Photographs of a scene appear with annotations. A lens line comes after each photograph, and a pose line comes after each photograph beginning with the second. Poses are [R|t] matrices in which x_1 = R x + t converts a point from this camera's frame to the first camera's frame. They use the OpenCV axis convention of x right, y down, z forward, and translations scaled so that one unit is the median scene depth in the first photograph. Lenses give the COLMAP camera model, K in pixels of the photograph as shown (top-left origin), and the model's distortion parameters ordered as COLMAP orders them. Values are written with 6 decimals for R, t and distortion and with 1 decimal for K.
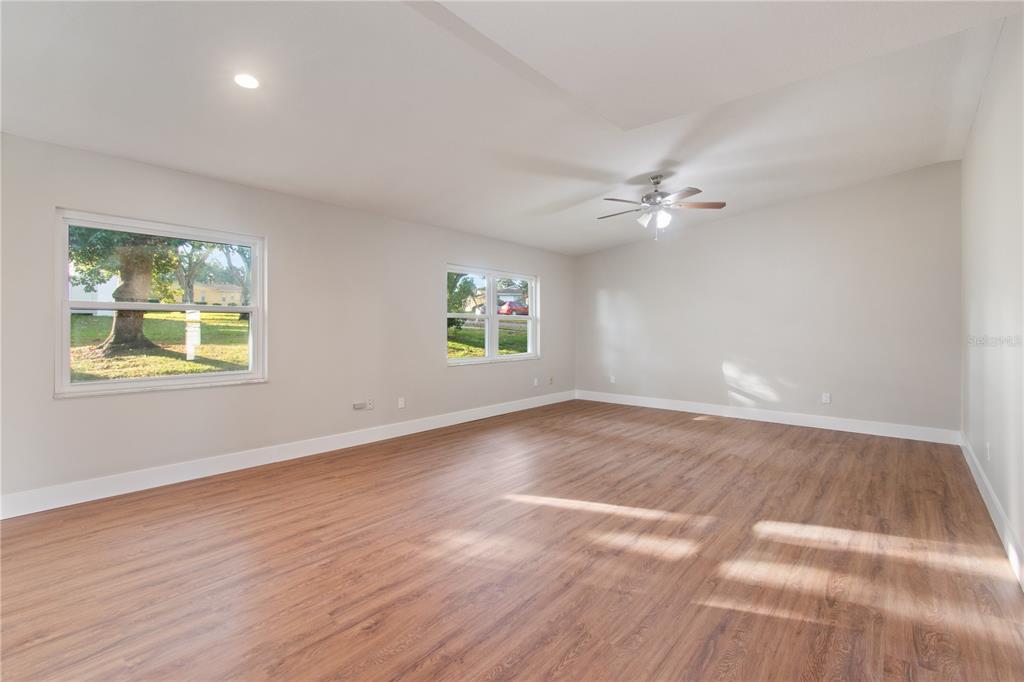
lens RADIAL K [[456.7, 0, 514.3], [0, 456.7, 330.8], [0, 0, 1]] dist [0.016041, -0.000022]
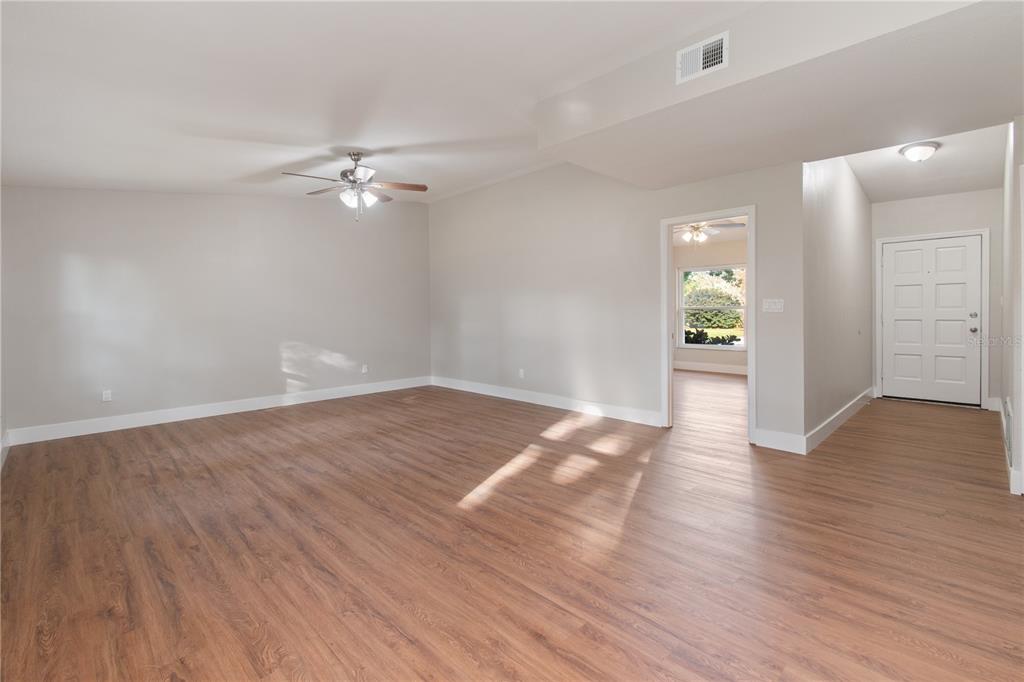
lens RADIAL K [[468.3, 0, 515.0], [0, 468.3, 316.5], [0, 0, 1]] dist [0.000526, 0.000095]
pose [[0.083745, -0.015357, 0.996369, -0.850514], [0.017828, 0.999744, 0.013910, -0.005748], [-0.996328, 0.016598, 0.083997, 0.796513]]
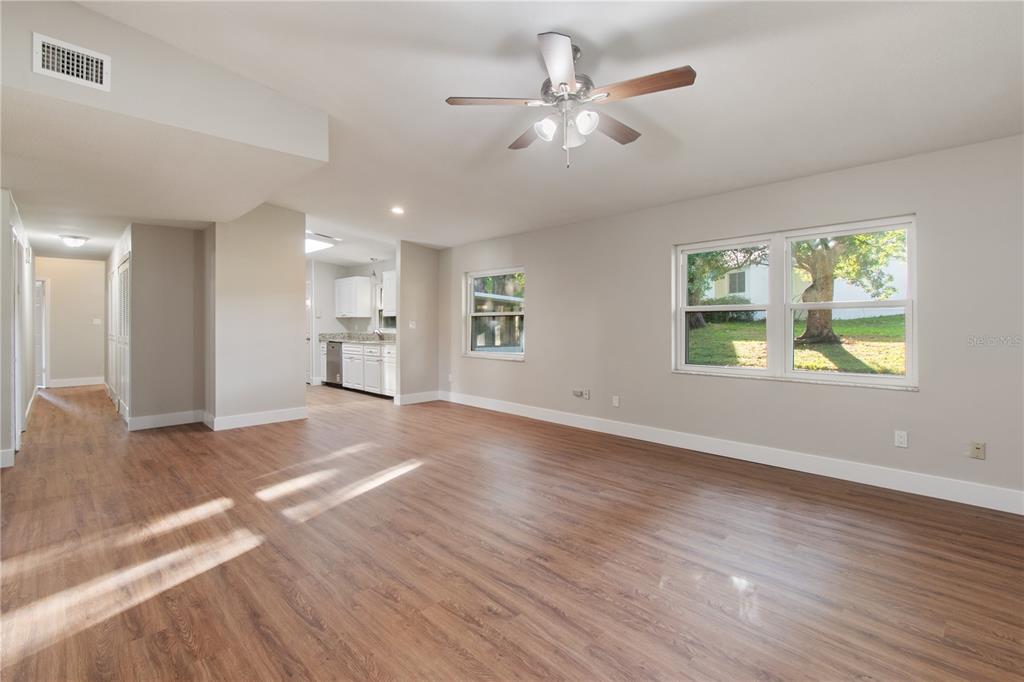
lens RADIAL K [[462.8, 0, 522.5], [0, 462.8, 341.5], [0, 0, 1]] dist [0.000920, 0.000205]
pose [[-0.080649, 0.033666, -0.996174, 1.158770], [-0.004820, 0.999405, 0.034166, -0.008848], [0.996731, 0.007557, -0.080439, 1.328945]]
